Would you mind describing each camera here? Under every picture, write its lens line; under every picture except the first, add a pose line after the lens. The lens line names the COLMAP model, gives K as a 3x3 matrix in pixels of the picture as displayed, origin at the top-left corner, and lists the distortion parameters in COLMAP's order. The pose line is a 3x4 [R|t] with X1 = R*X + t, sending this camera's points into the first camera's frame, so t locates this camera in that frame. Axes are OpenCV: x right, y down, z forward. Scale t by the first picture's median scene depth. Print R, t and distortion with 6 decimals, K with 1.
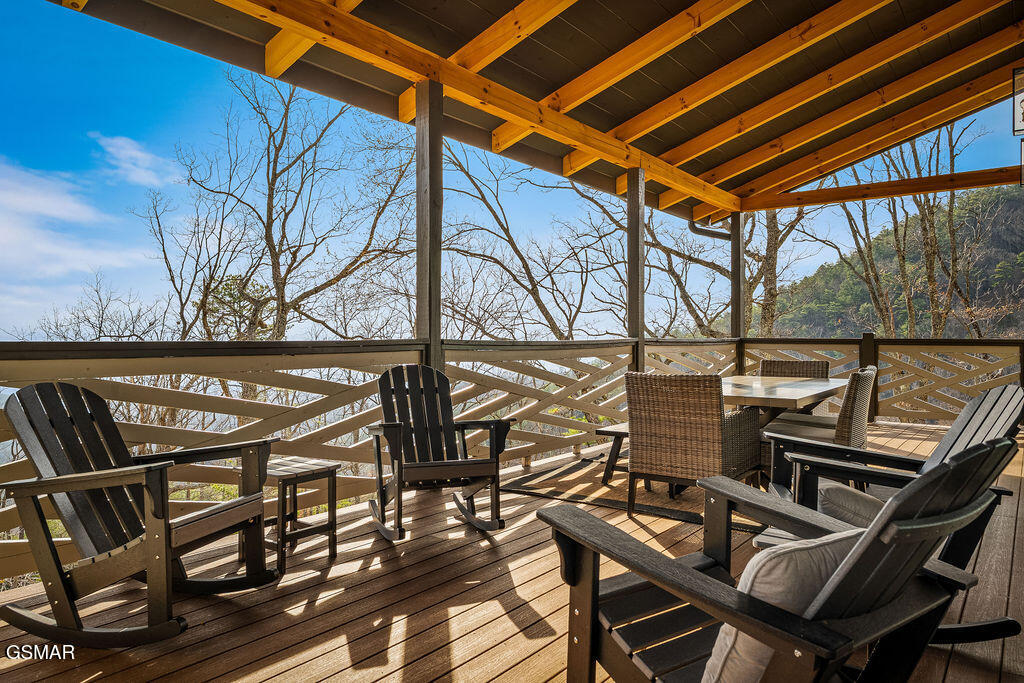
lens RADIAL K [[689.5, 0, 512.5], [0, 689.5, 335.6], [0, 0, 1]] dist [-0.000520, 0.002035]
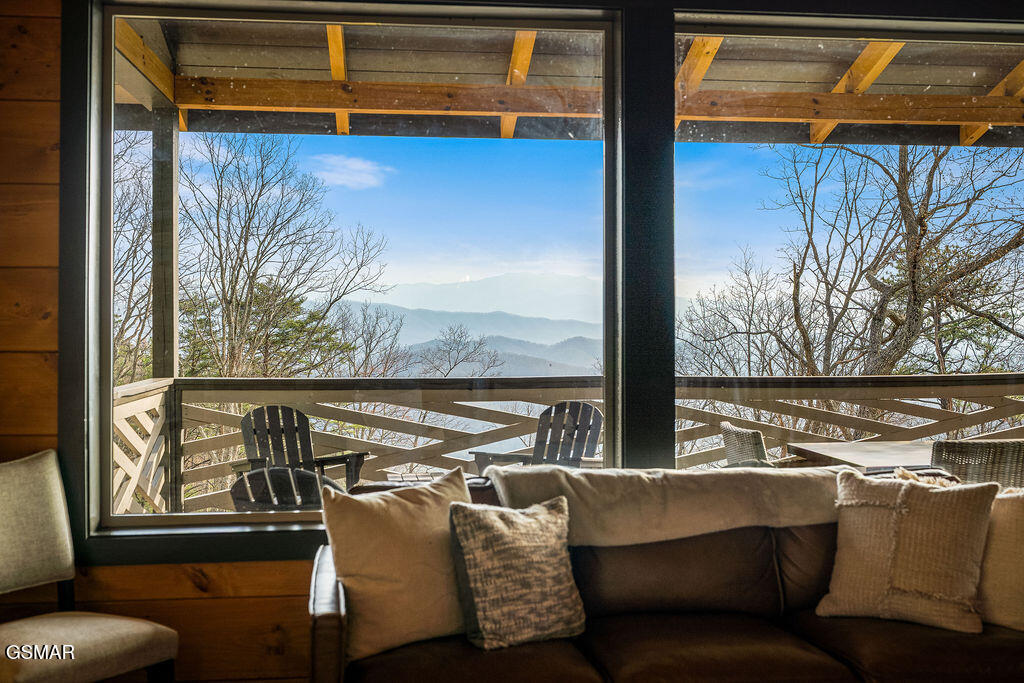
lens RADIAL K [[1058.3, 0, 513.1], [0, 1058.3, 312.5], [0, 0, 1]] dist [-0.015082, -0.013189]
pose [[0.684891, -0.005828, -0.728622, 0.992290], [-0.001982, 0.999949, -0.009861, -0.080177], [0.728643, 0.008198, 0.684845, -0.188917]]
